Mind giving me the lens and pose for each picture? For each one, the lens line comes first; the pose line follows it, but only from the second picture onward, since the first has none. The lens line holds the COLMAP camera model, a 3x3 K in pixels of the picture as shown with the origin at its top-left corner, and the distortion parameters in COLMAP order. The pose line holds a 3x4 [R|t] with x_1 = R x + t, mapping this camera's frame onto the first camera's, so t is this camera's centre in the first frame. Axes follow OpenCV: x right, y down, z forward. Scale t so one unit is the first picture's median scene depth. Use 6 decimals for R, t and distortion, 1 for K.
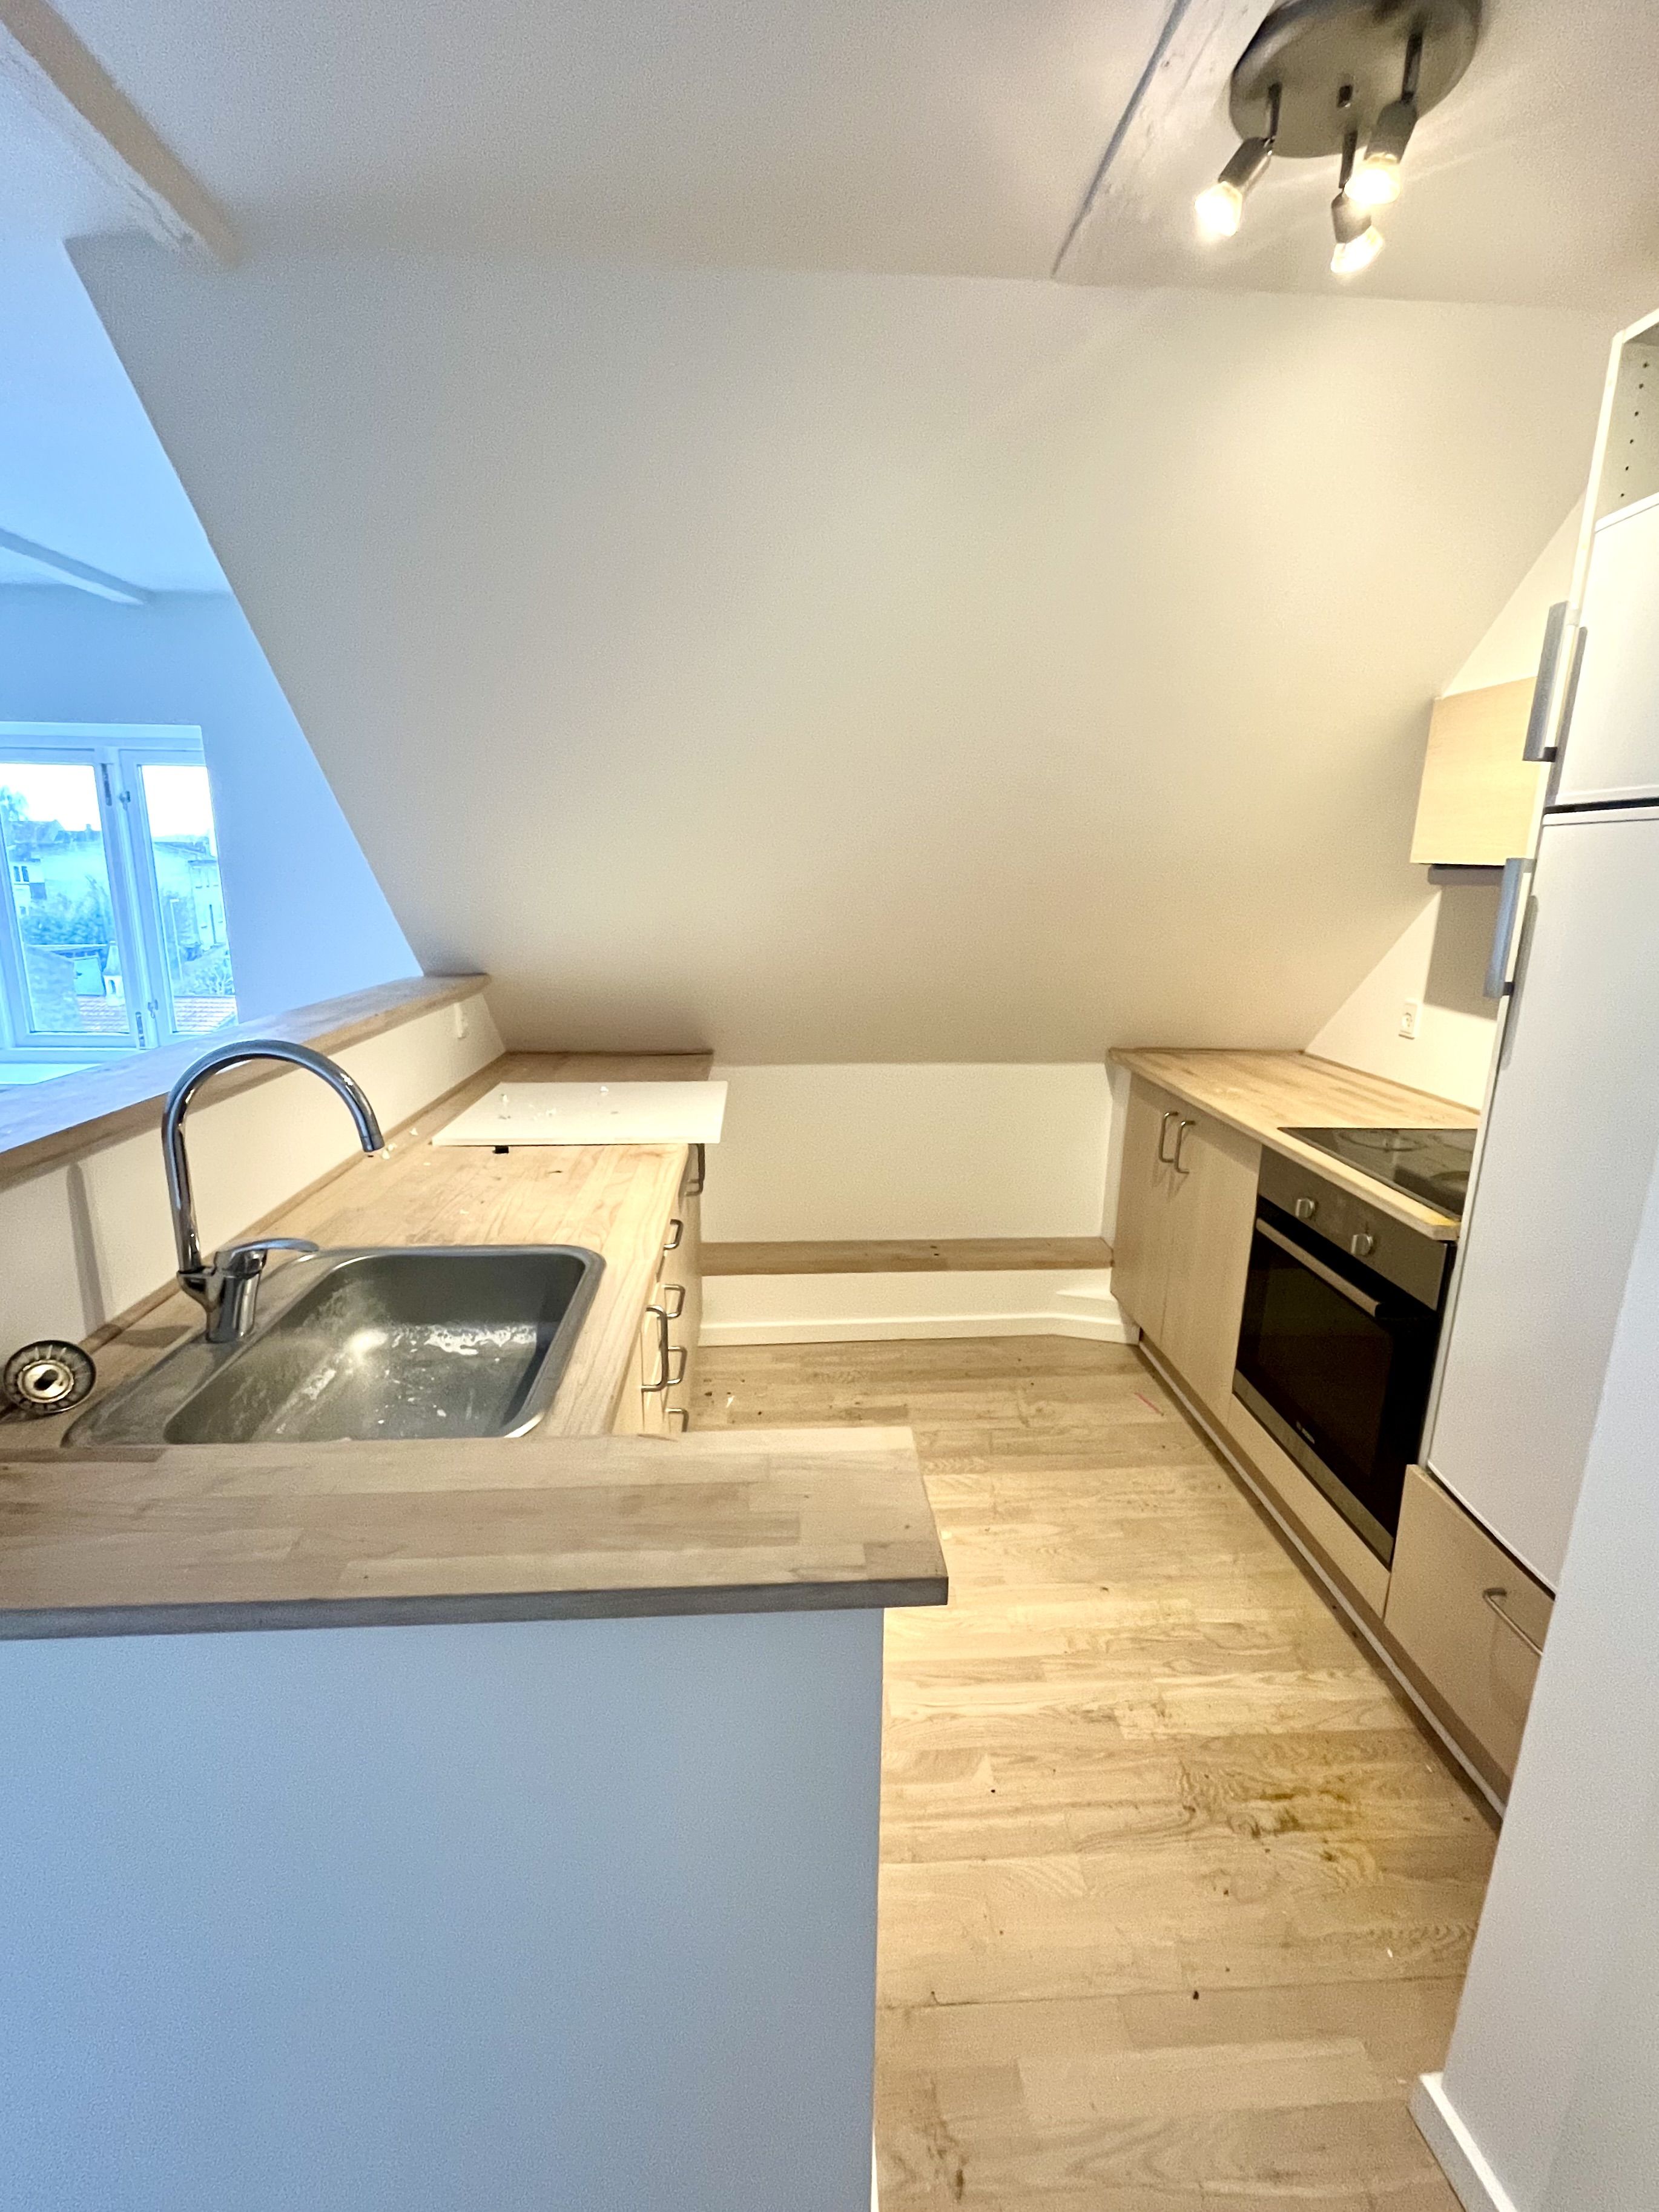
lens RADIAL K [[968.7, 0, 829.5], [0, 968.7, 1106.0], [0, 0, 1]] dist [-0.000735, -0.000404]
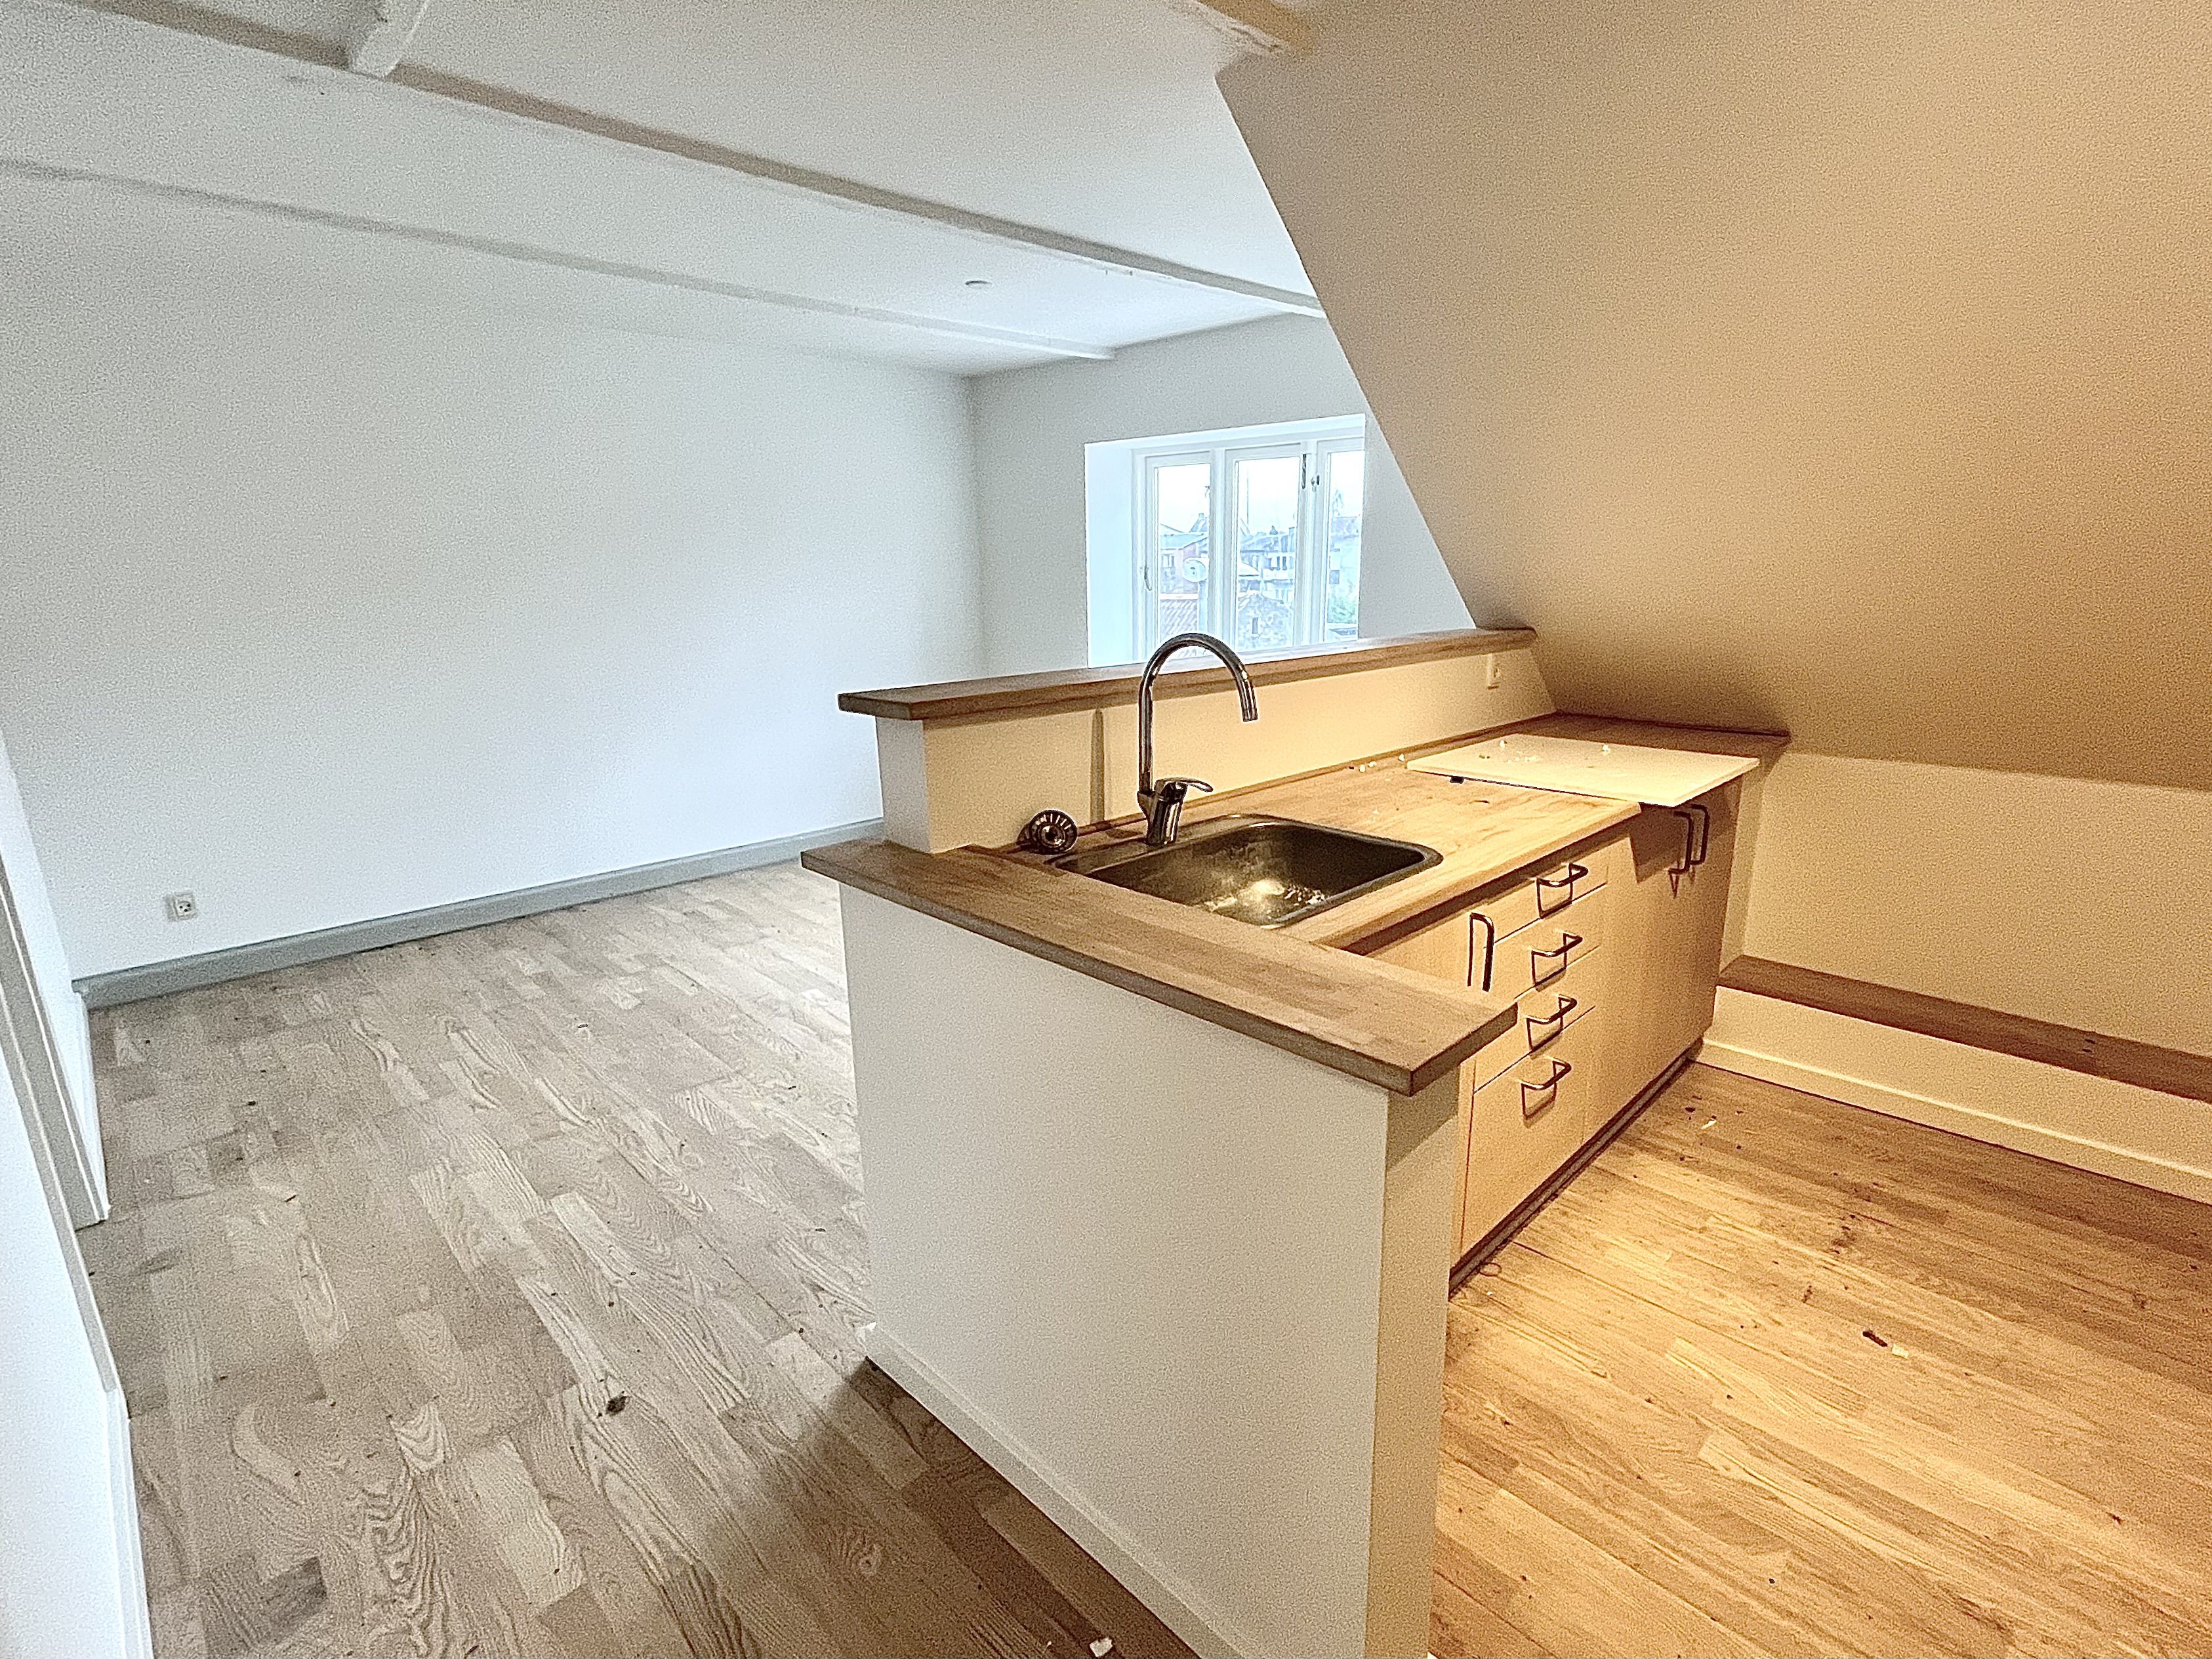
lens RADIAL K [[1063.3, 0, 1198.4], [0, 1063.3, 820.1], [0, 0, 1]] dist [0.001060, -0.000102]
pose [[0.695137, 0.156562, -0.701621, 0.337582], [-0.151463, 0.985985, 0.069952, 0.056817], [0.702740, 0.057644, 0.709108, -0.046507]]
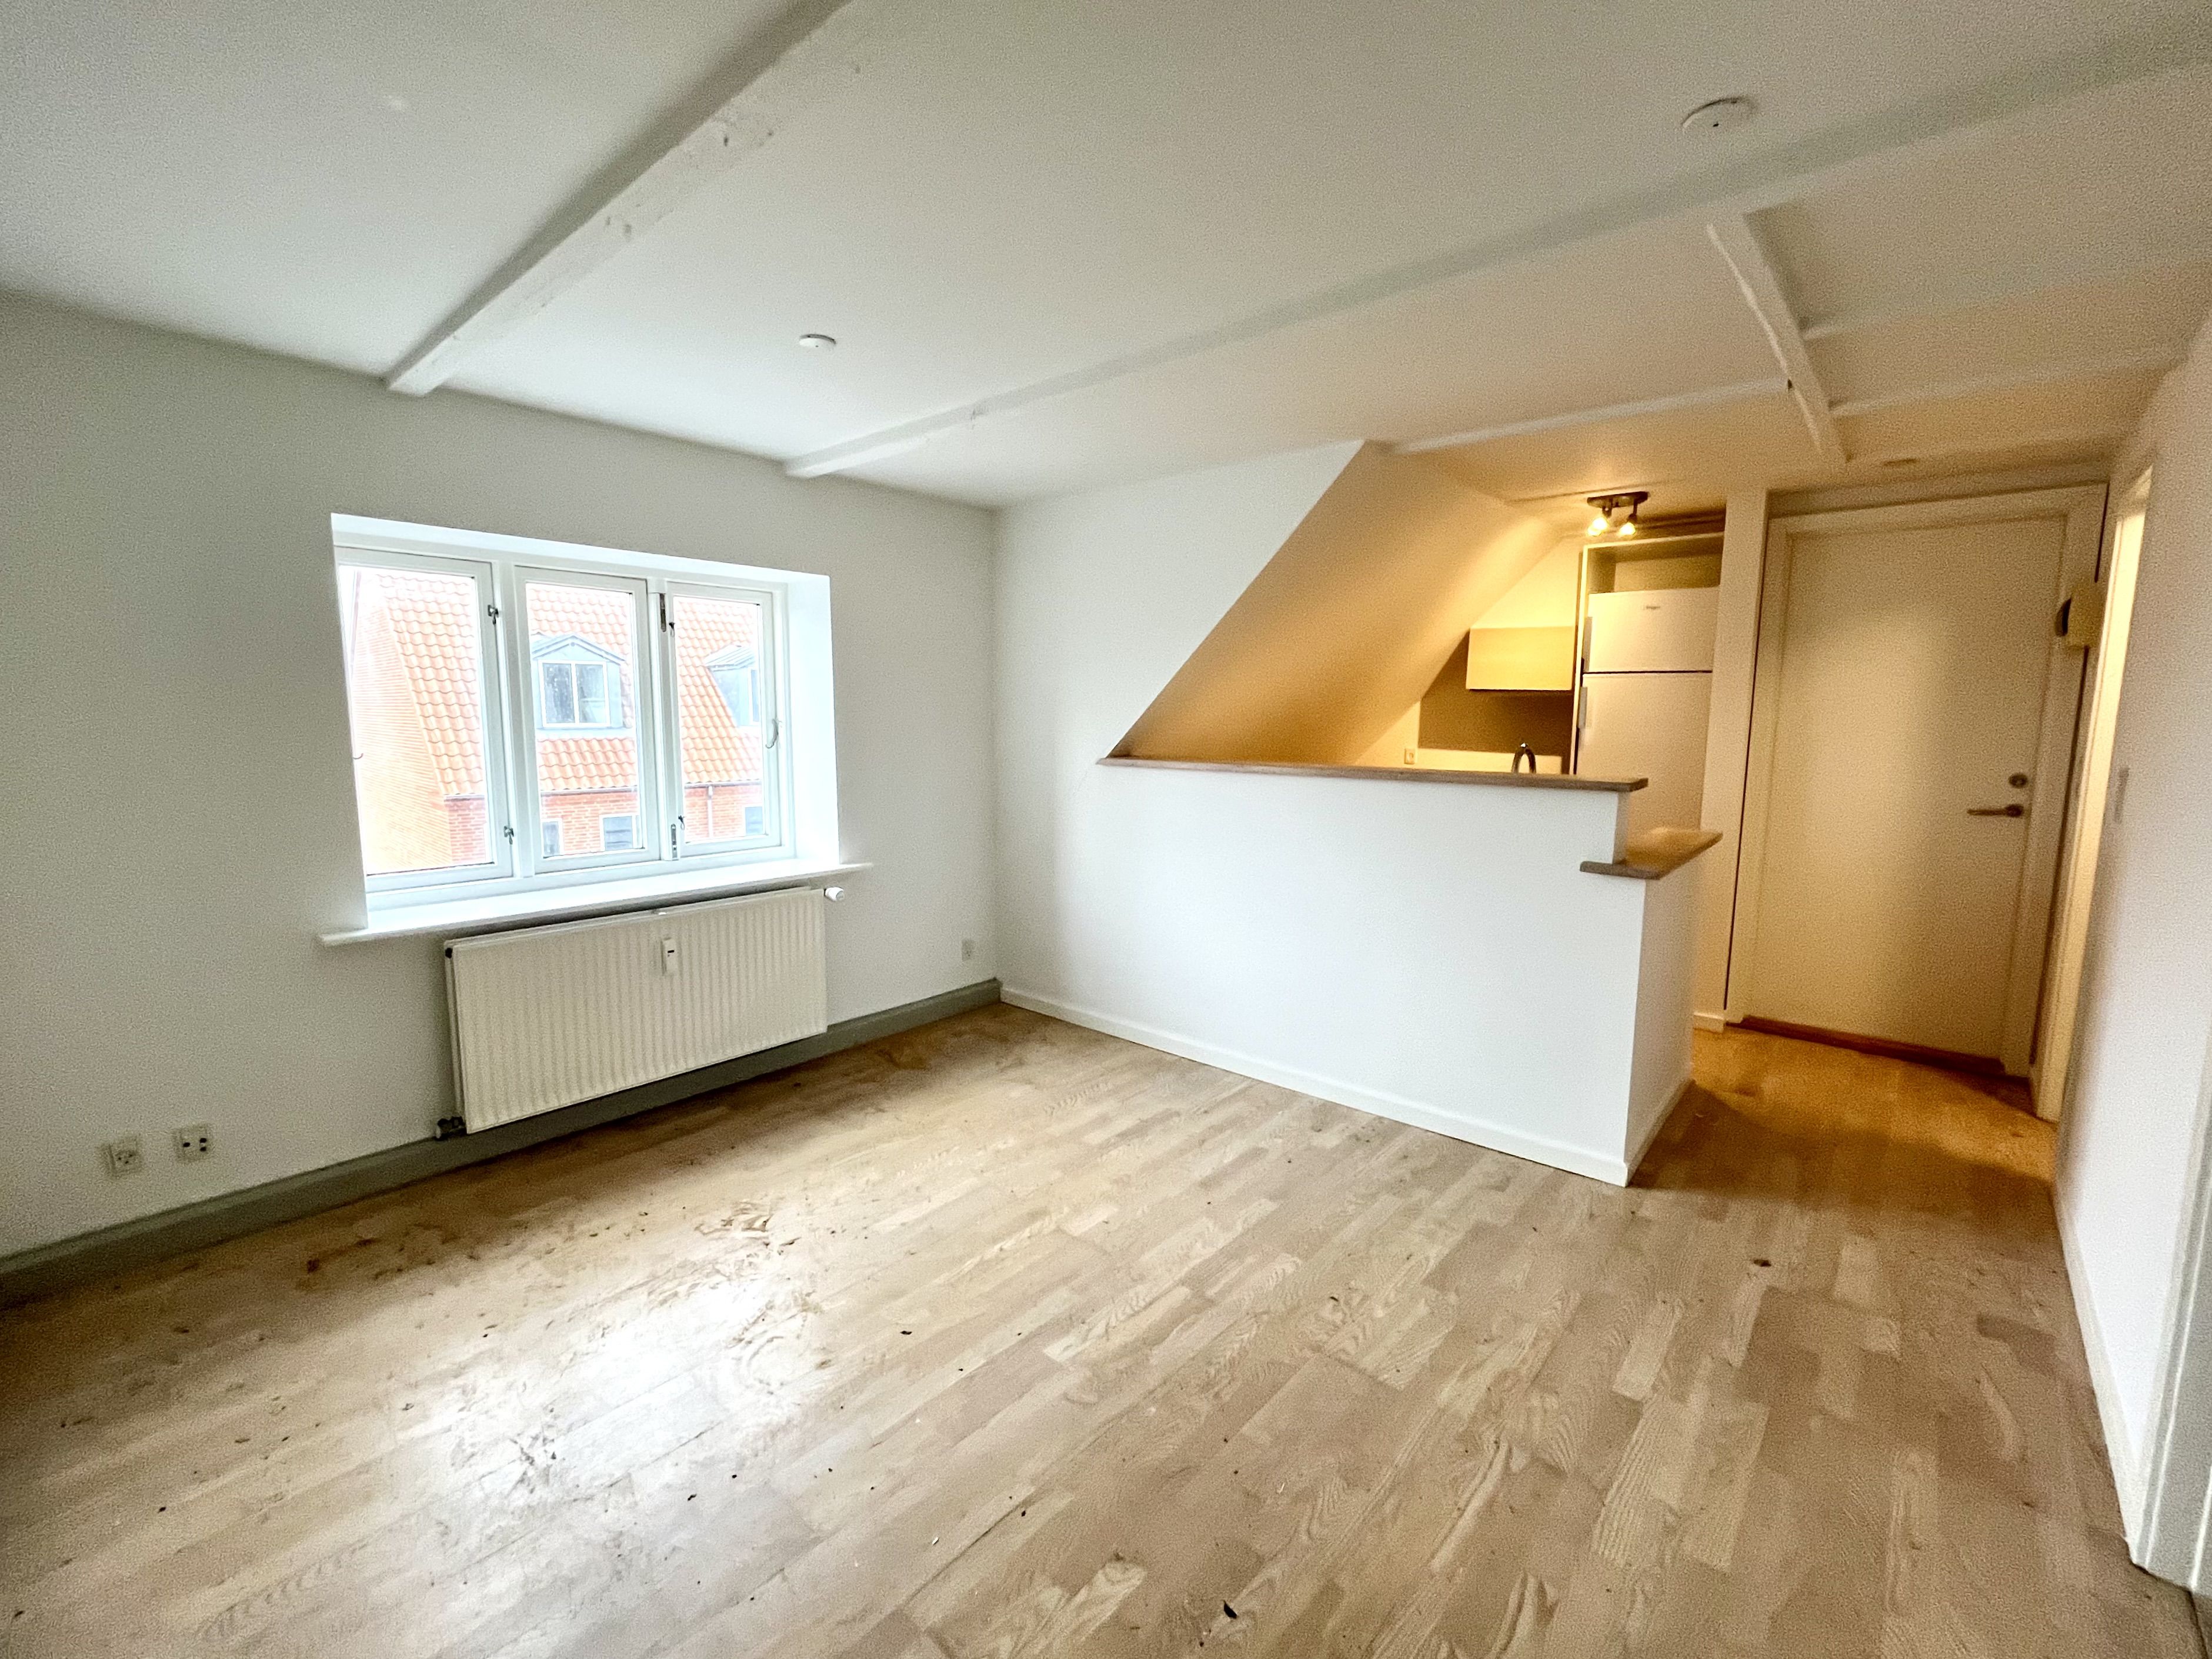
lens RADIAL K [[924.3, 0, 1106.0], [0, 924.3, 829.5], [0, 0, 1]] dist [-0.000514, -0.000176]
pose [[0.702679, -0.100354, 0.704394, -2.210674], [0.171573, 0.984688, -0.030869, 0.038688], [-0.690511, 0.142546, 0.709137, -0.059150]]
